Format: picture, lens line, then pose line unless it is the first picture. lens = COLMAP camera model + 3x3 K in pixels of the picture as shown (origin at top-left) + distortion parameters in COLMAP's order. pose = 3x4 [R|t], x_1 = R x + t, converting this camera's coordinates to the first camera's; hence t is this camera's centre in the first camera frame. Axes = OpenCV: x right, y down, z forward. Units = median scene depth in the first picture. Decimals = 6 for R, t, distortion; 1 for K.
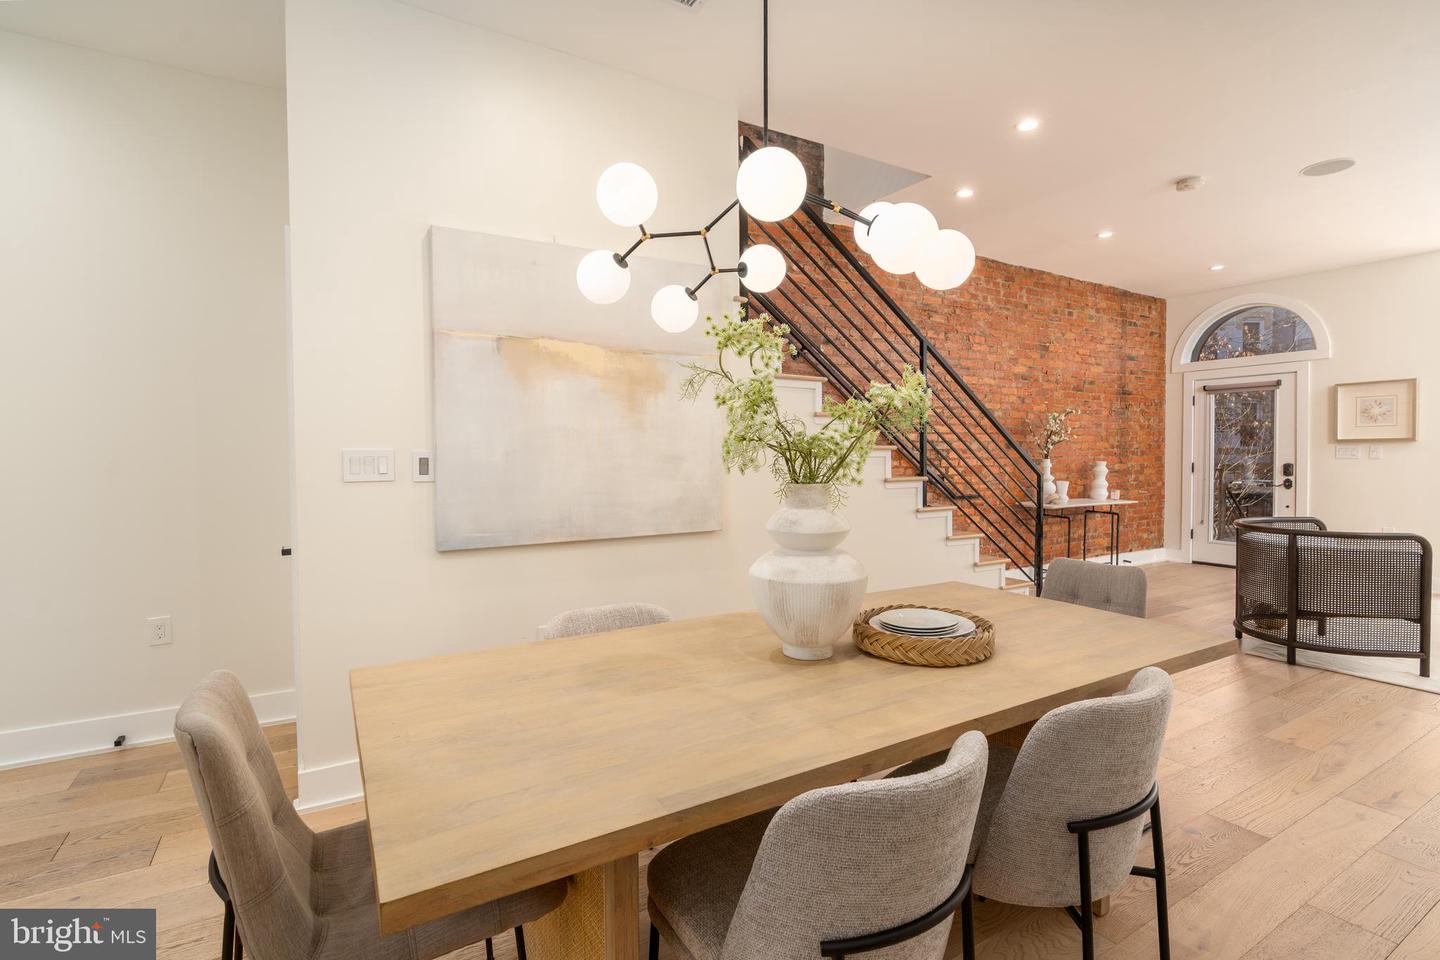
lens RADIAL K [[670.9, 0, 729.0], [0, 670.9, 472.9], [0, 0, 1]] dist [-0.005989, 0.000289]
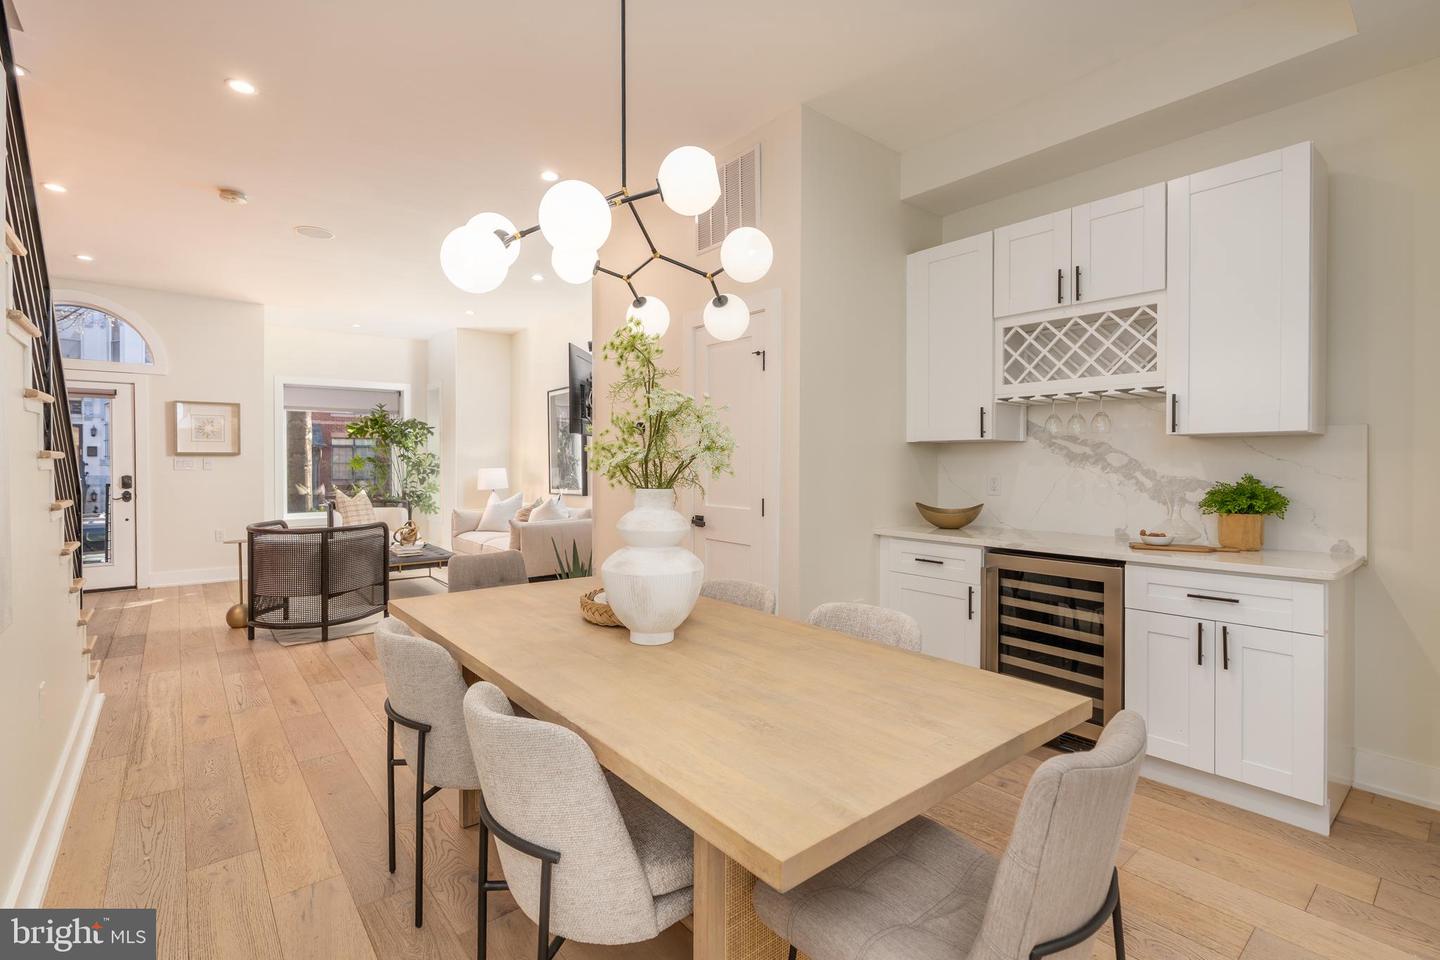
lens RADIAL K [[670.9, 0, 729.0], [0, 670.9, 472.9], [0, 0, 1]] dist [-0.005989, 0.000289]
pose [[-0.153146, -0.010984, 0.988143, -0.639908], [0.031220, 0.999385, 0.015947, -0.015194], [-0.987710, 0.033292, -0.152709, 0.656665]]
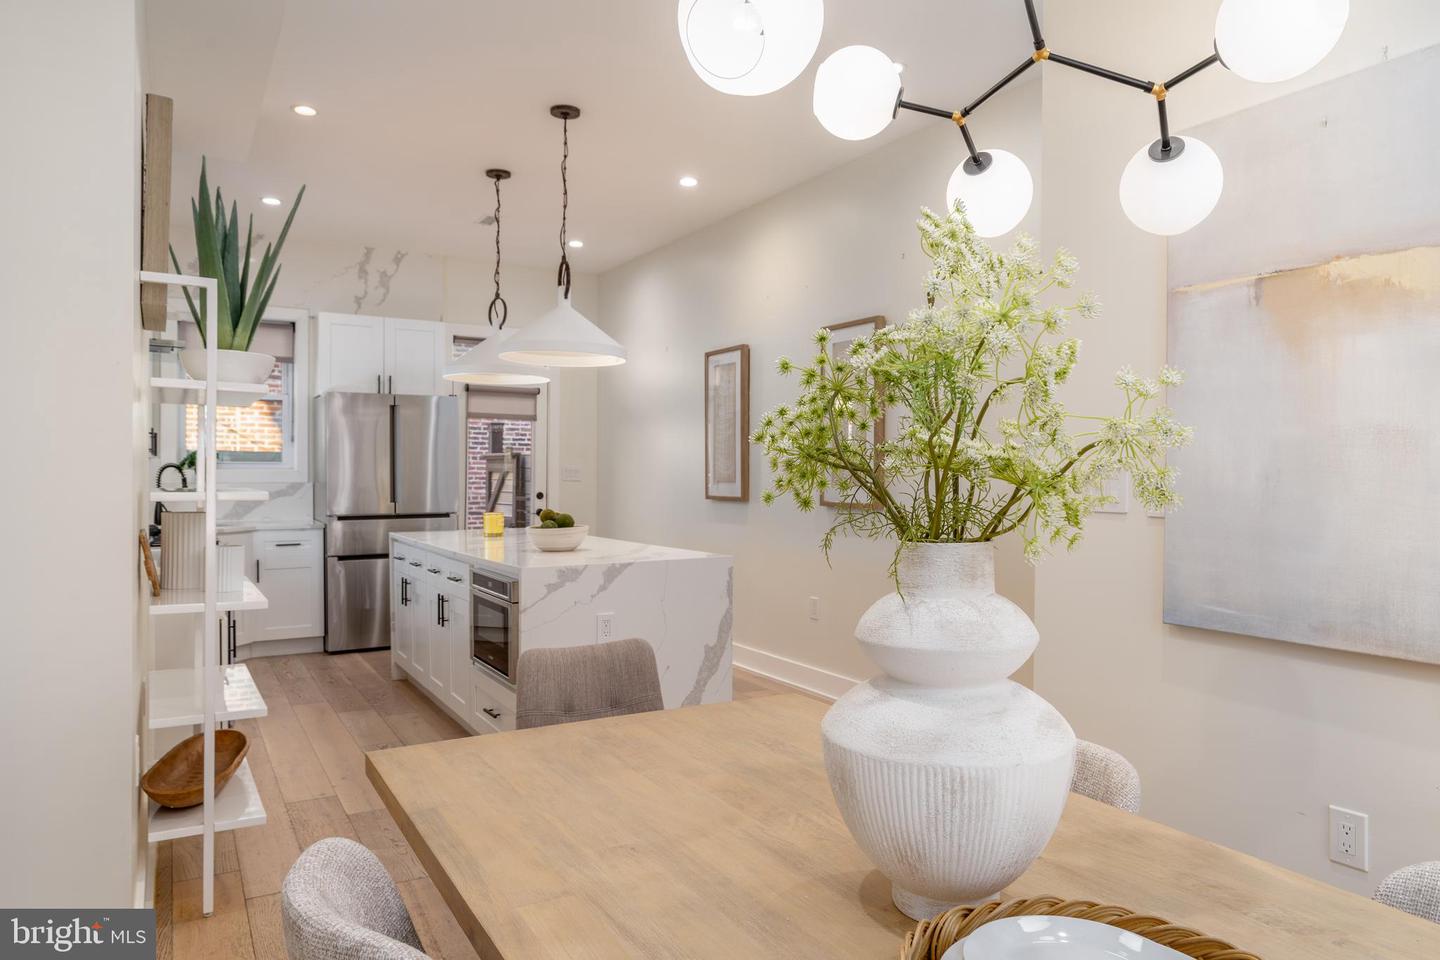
lens RADIAL K [[981.5, 0, 720.0], [0, 981.5, 480.0], [0, 0, 1]] dist [-0.006102, -0.002648]
pose [[-0.030239, 0.010701, -0.999485, 0.507576], [-0.039588, 0.999145, 0.011895, -0.016988], [0.998758, 0.039928, -0.029790, 0.541973]]
